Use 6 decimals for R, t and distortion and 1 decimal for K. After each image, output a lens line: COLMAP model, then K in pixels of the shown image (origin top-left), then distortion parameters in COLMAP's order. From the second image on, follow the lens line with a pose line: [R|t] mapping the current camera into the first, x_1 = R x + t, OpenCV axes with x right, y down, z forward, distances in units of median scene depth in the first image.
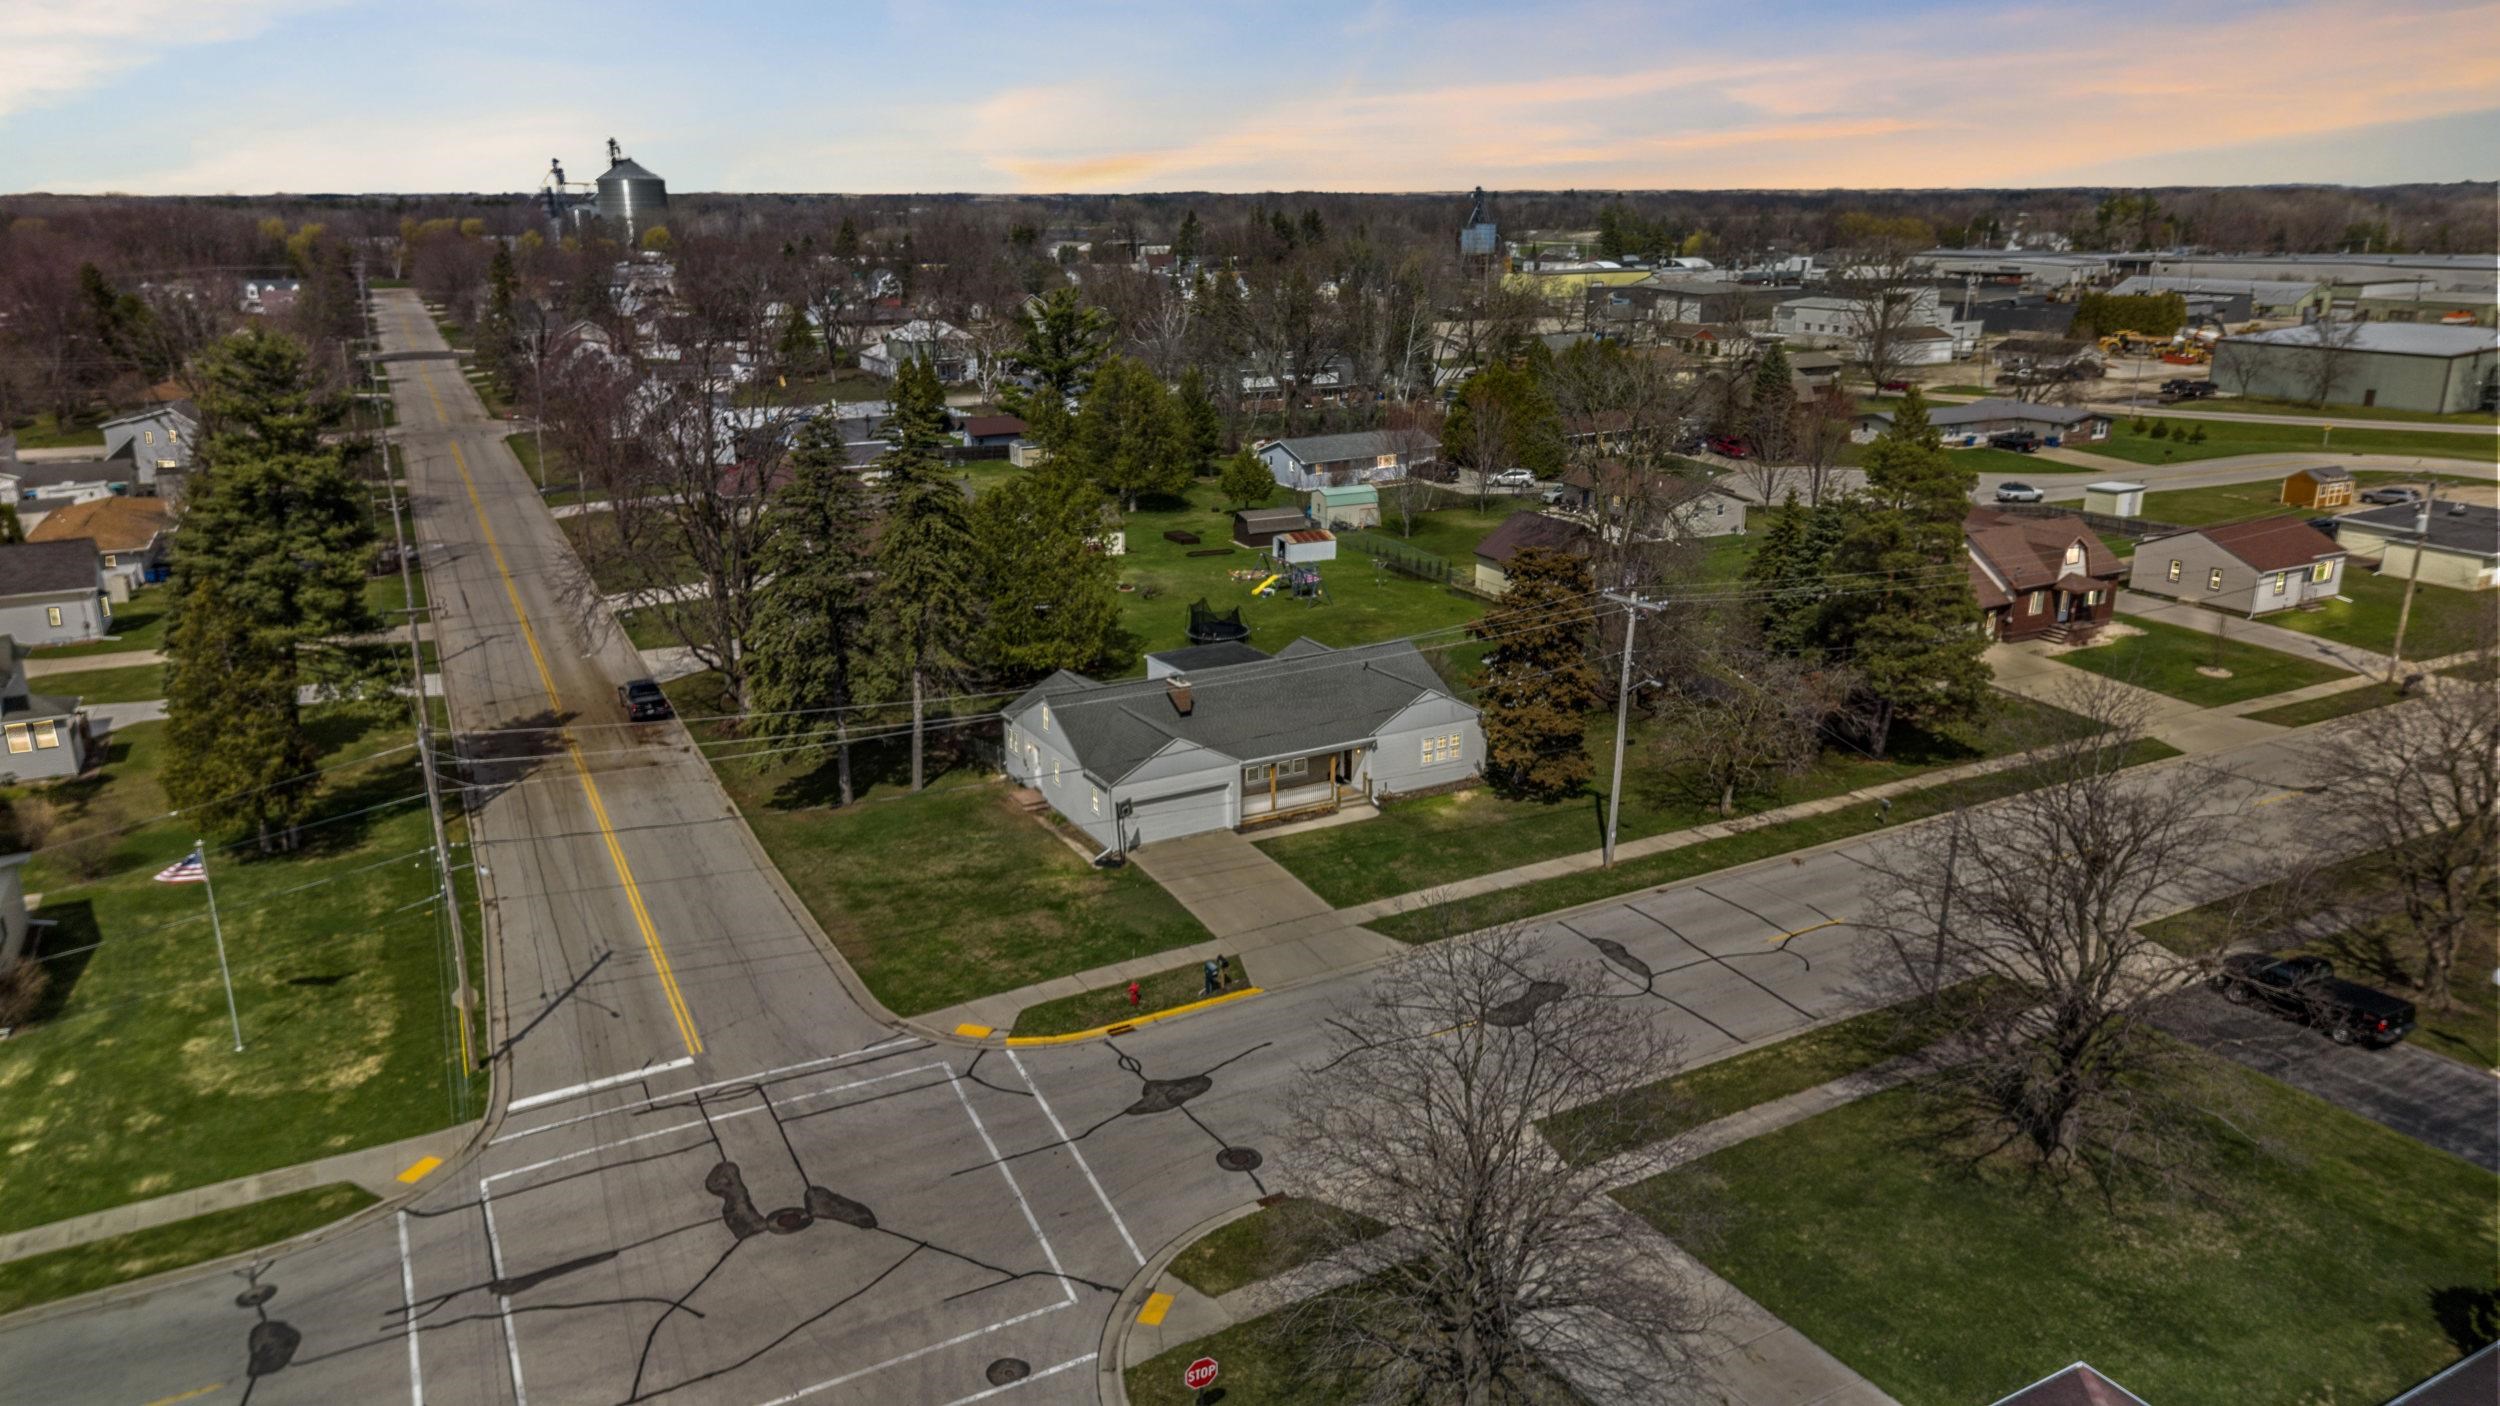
lens RADIAL K [[1682.5, 0, 1250.0], [0, 1682.5, 703.0], [0, 0, 1]] dist [0.033391, -0.002577]
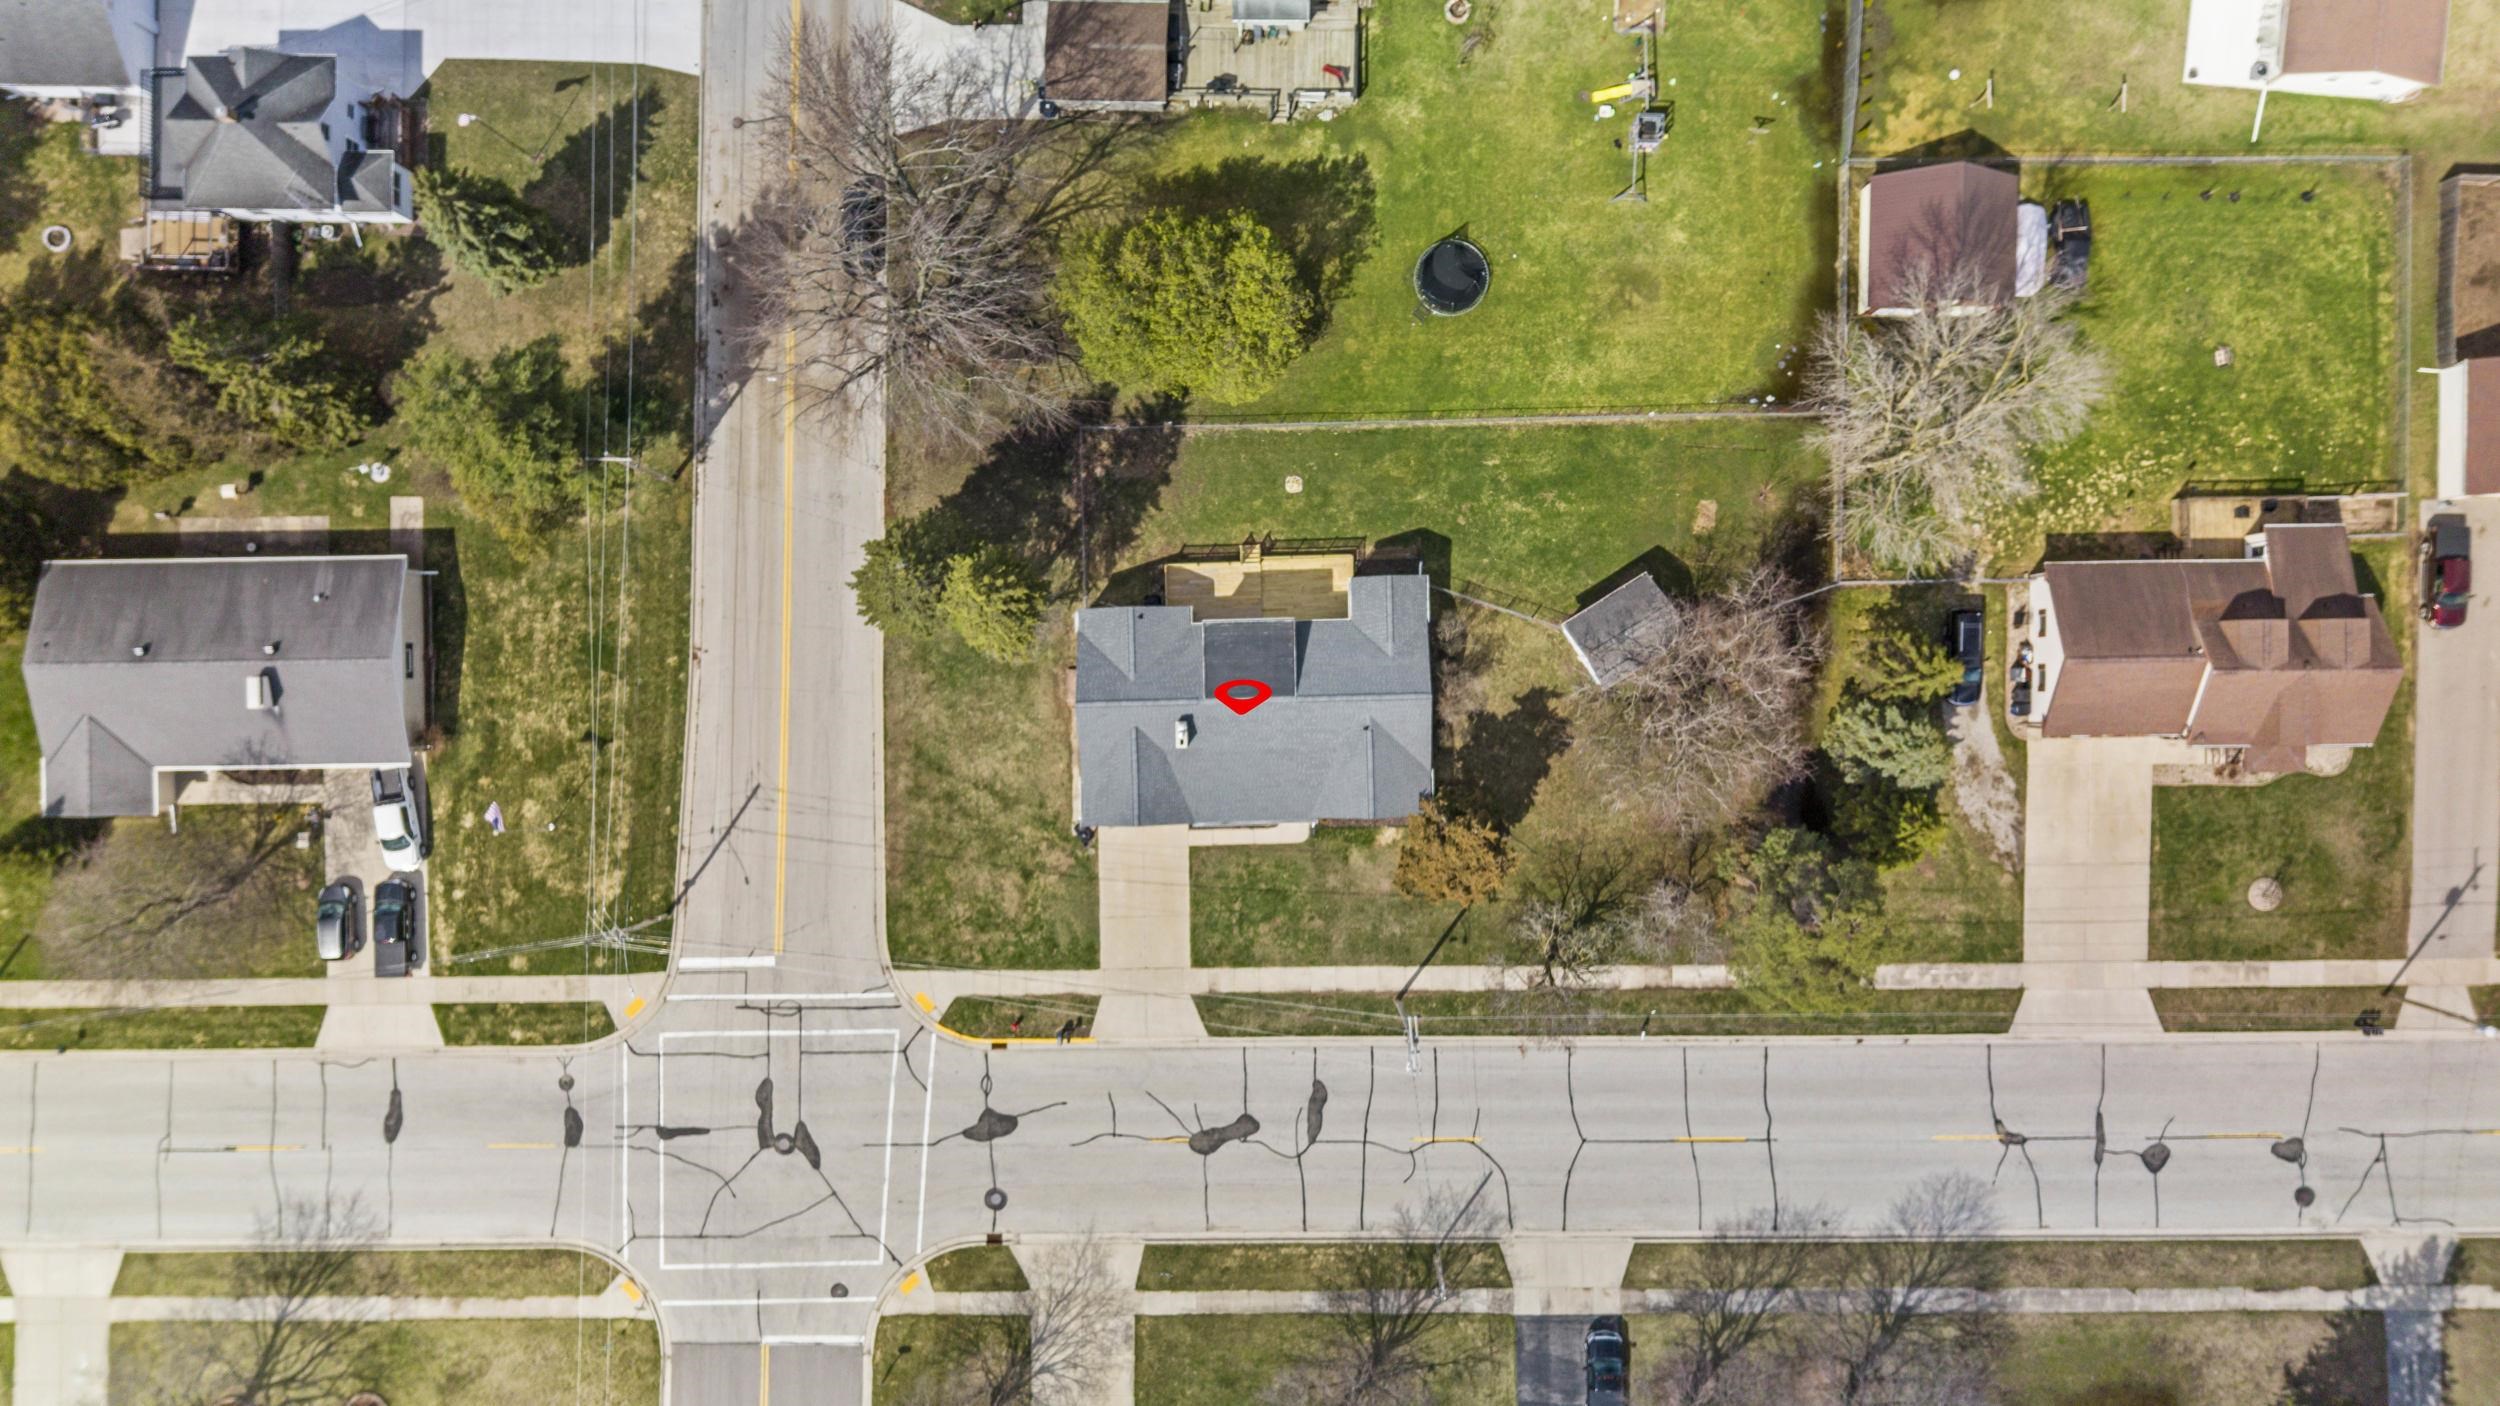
lens RADIAL K [[1682.5, 0, 1250.0], [0, 1682.5, 703.0], [0, 0, 1]] dist [0.033391, -0.002577]
pose [[0.883858, 0.467712, -0.006303, -0.002378], [-0.126502, 0.251985, 0.959427, -1.456347], [0.450324, -0.847201, 0.281886, 0.856278]]
